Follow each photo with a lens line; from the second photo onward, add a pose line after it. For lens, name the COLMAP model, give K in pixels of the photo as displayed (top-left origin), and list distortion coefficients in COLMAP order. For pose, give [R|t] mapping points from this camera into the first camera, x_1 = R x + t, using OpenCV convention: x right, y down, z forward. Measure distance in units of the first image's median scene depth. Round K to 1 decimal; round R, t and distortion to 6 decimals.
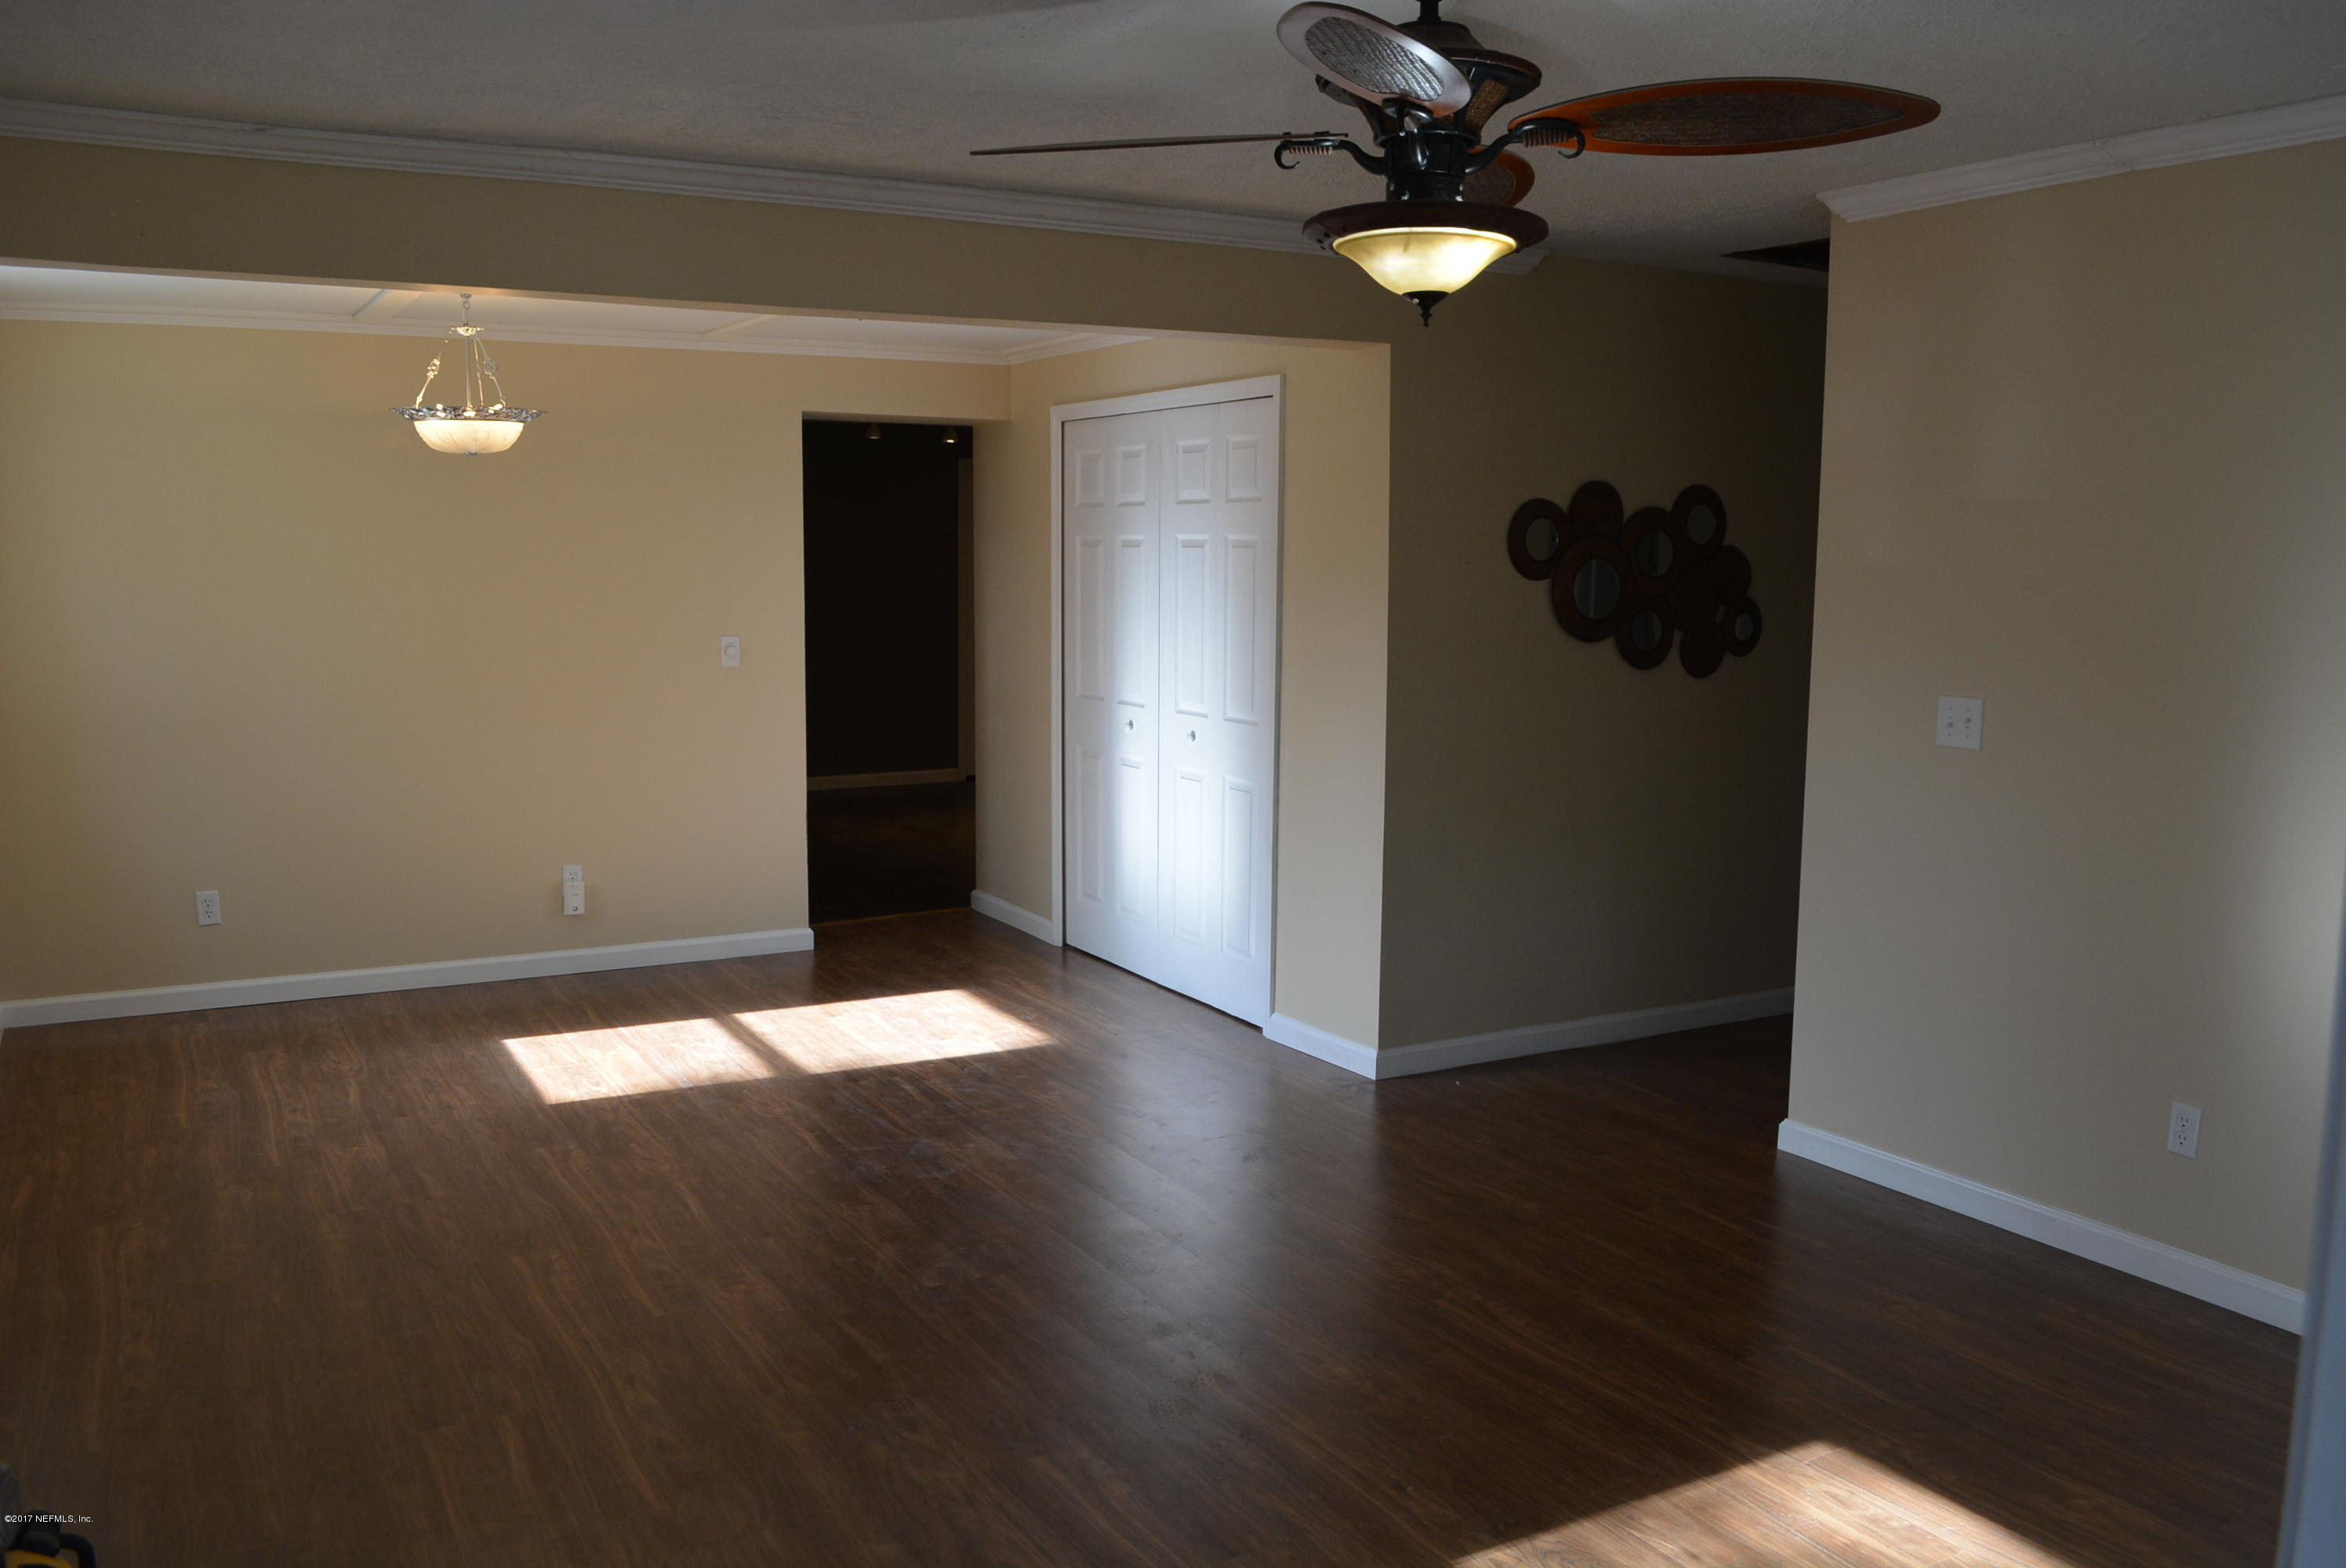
lens RADIAL K [[1886.3, 0, 1170.9], [0, 1886.3, 783.5], [0, 0, 1]] dist [-0.078088, -0.000430]
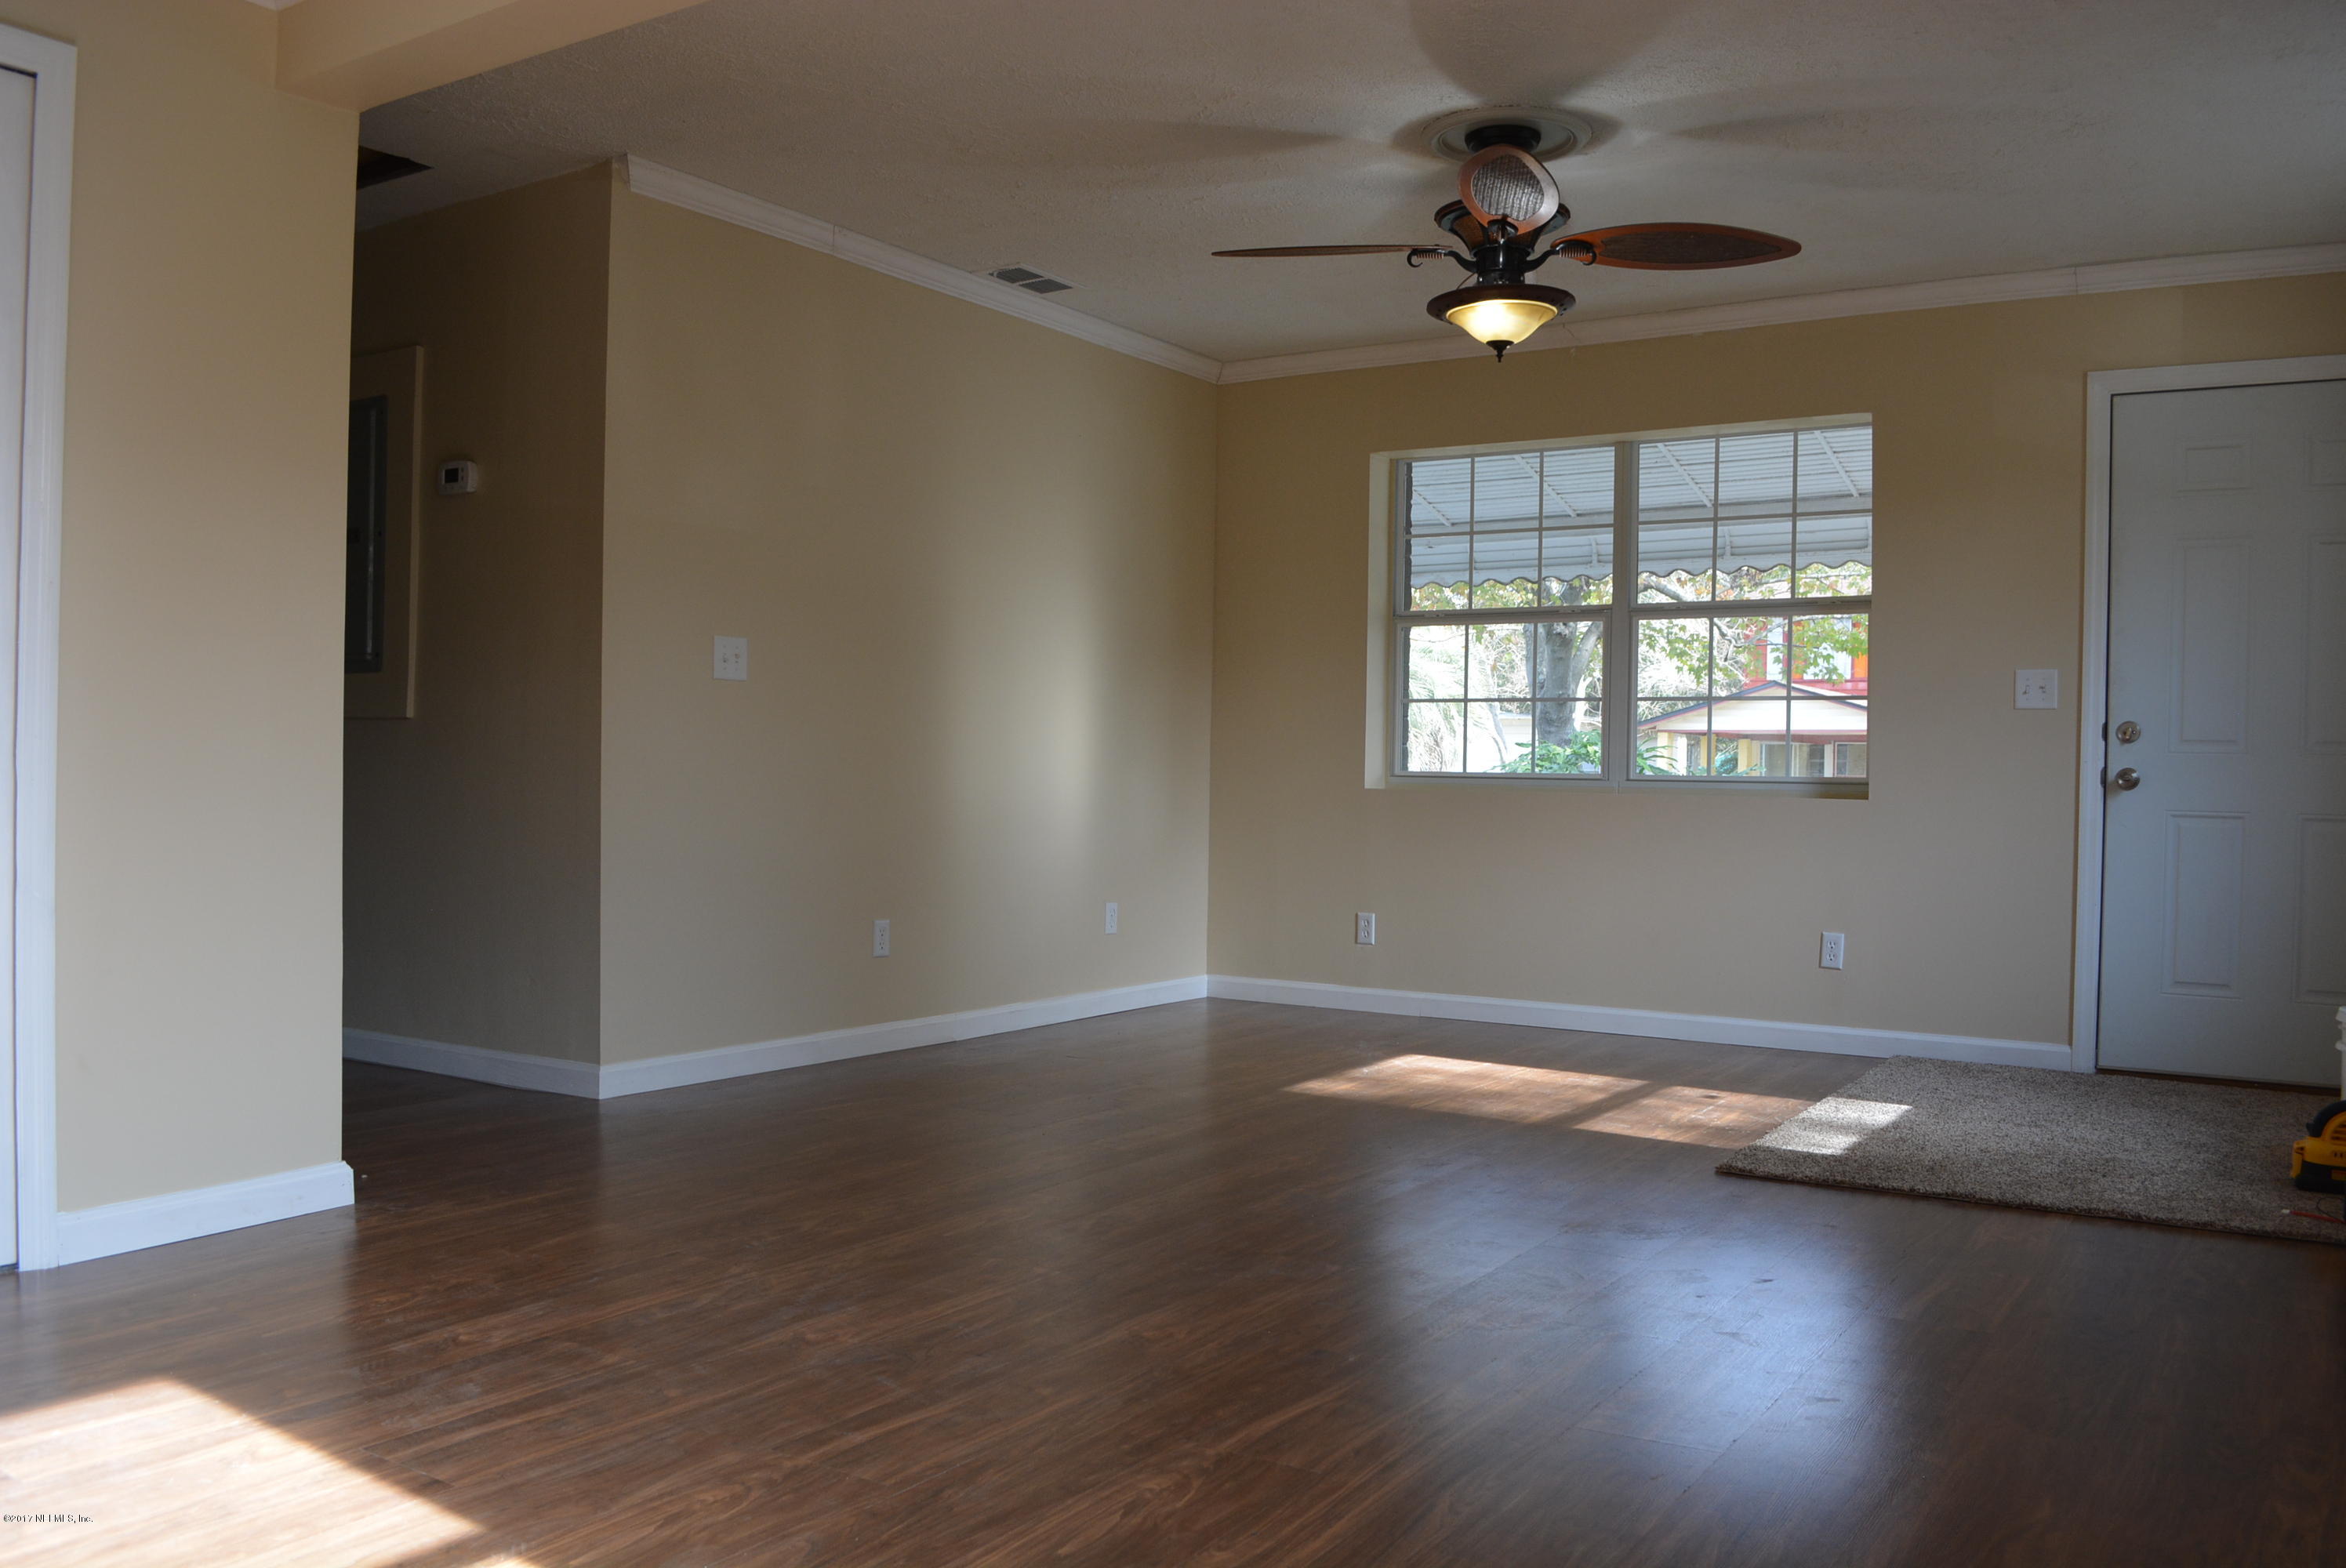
lens RADIAL K [[1886.3, 0, 1171.3], [0, 1886.3, 783.2], [0, 0, 1]] dist [-0.078088, -0.000430]
pose [[-0.460593, -0.016482, 0.887458, -0.757865], [0.094905, 0.993182, 0.067701, -0.008038], [-0.882523, 0.115407, -0.455888, 1.296762]]
